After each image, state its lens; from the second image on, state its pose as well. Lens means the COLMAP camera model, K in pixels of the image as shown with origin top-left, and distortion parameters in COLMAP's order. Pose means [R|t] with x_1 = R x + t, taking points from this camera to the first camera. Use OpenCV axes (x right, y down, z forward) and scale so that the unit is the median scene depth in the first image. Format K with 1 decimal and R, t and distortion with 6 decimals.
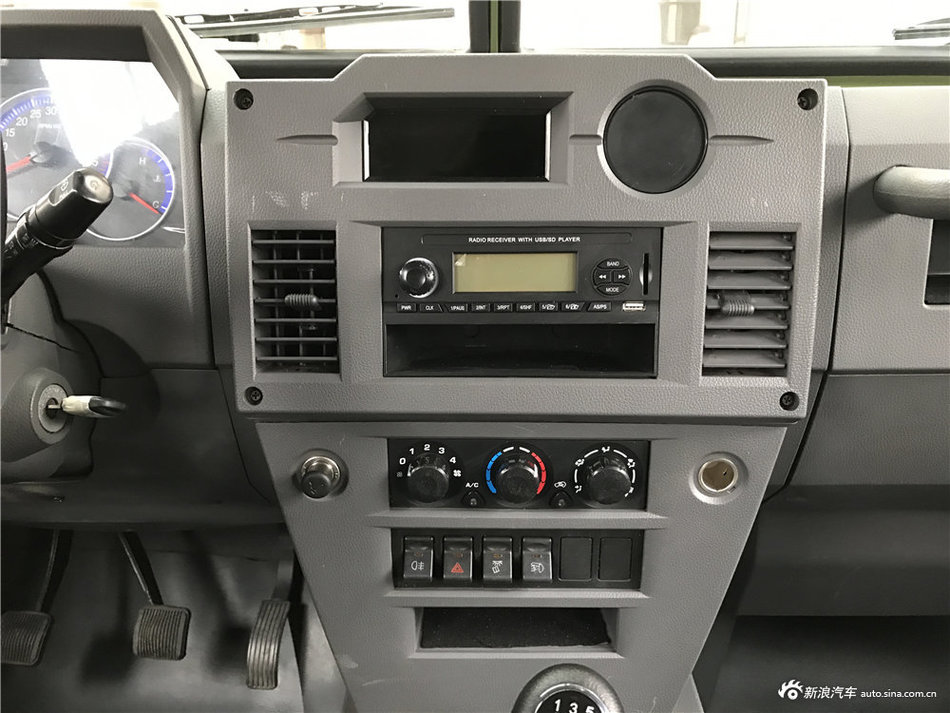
lens RADIAL K [[775.1, 0, 462.6], [0, 775.1, 356.1], [0, 0, 1]] dist [0.005321, -0.003715]
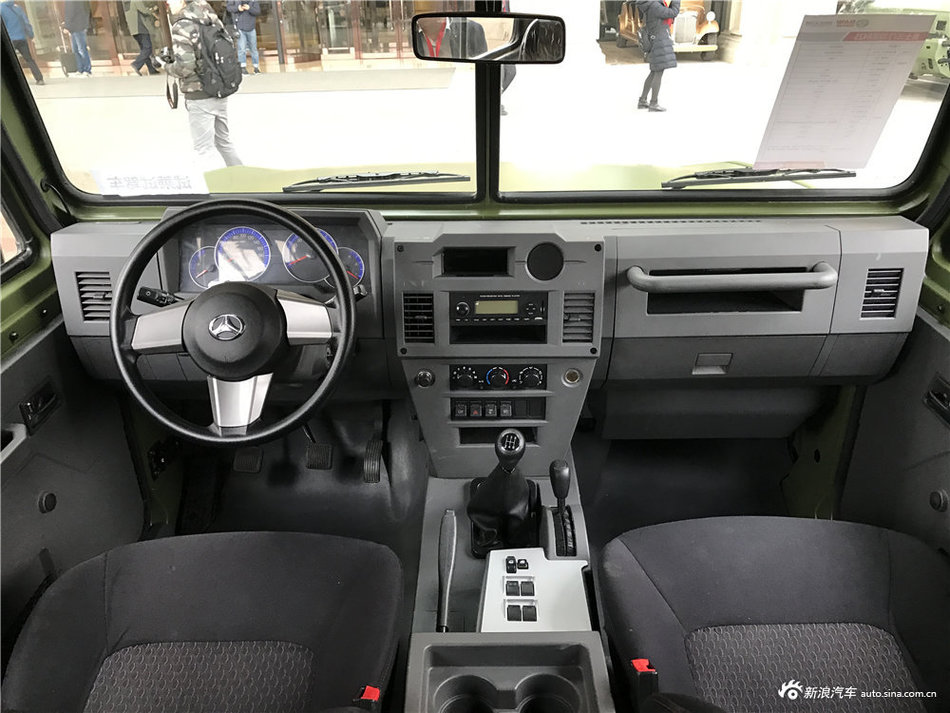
lens RADIAL K [[772.3, 0, 475.0], [0, 772.3, 356.5], [0, 0, 1]] dist [-0.000399, 0.000041]
pose [[0.999502, -0.012458, 0.029009, -0.088081], [0.008294, 0.990194, 0.139450, -0.299533], [-0.030461, -0.139140, 0.989804, -1.673832]]
